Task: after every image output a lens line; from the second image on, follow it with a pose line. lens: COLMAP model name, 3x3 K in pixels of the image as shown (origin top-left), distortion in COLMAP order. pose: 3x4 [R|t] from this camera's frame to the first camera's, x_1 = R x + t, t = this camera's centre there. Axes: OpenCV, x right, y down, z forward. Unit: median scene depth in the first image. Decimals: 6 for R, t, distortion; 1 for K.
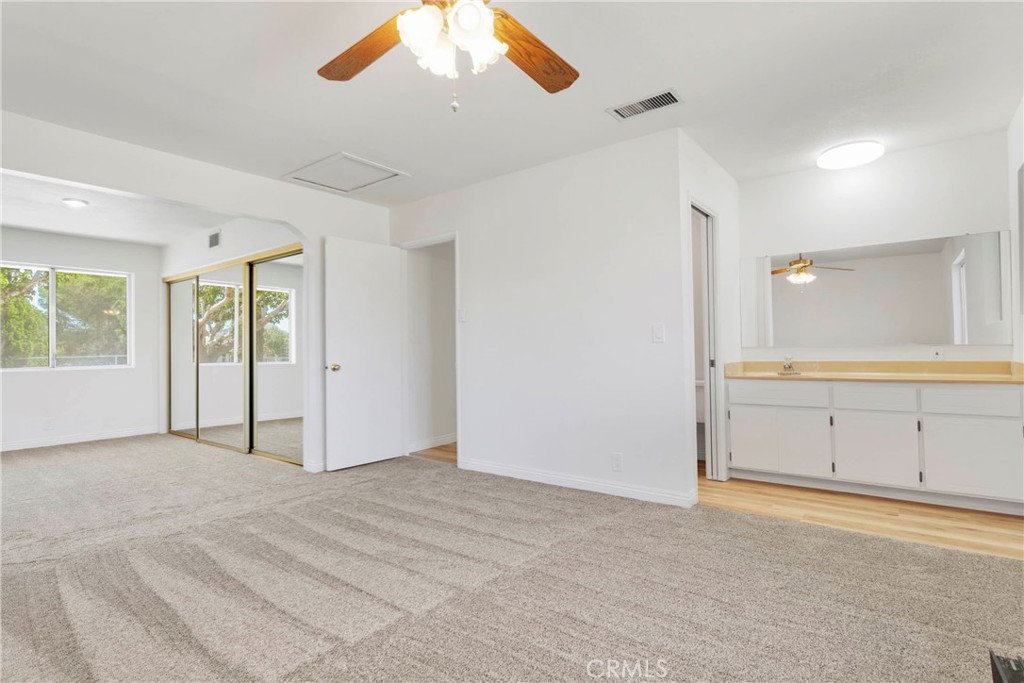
lens RADIAL K [[498.1, 0, 516.7], [0, 498.1, 337.8], [0, 0, 1]] dist [-0.000339, -0.000237]
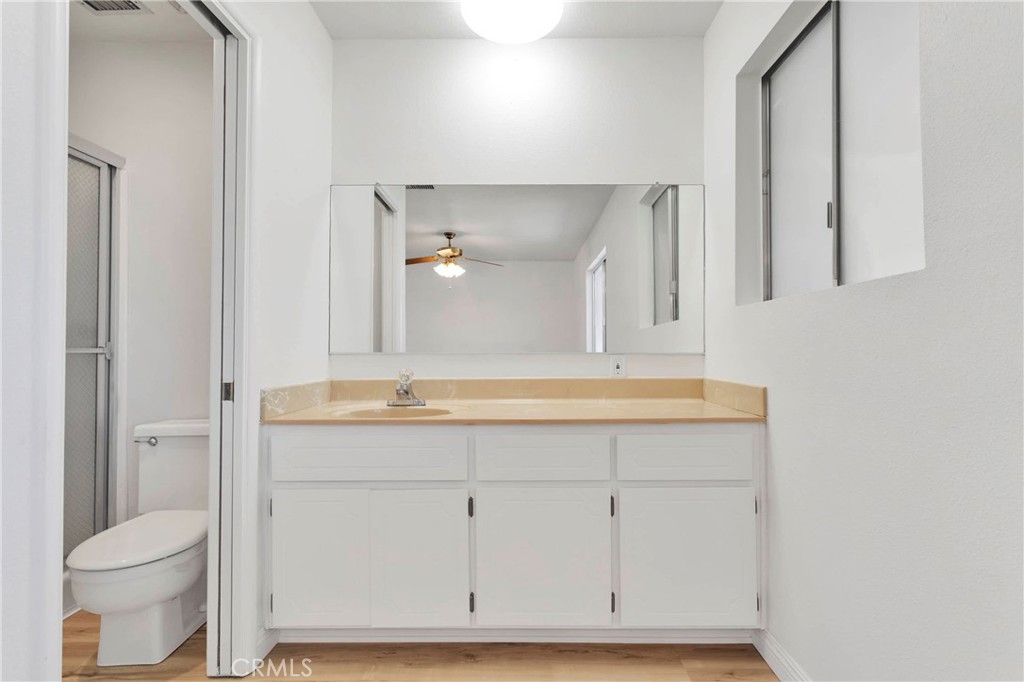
lens RADIAL K [[480.5, 0, 523.9], [0, 480.5, 344.4], [0, 0, 1]] dist [0.002521, 0.000729]
pose [[0.793894, 0.022379, 0.607645, 0.342429], [-0.023505, 0.999705, -0.006109, 0.009331], [-0.607602, -0.009433, 0.794186, 0.532589]]
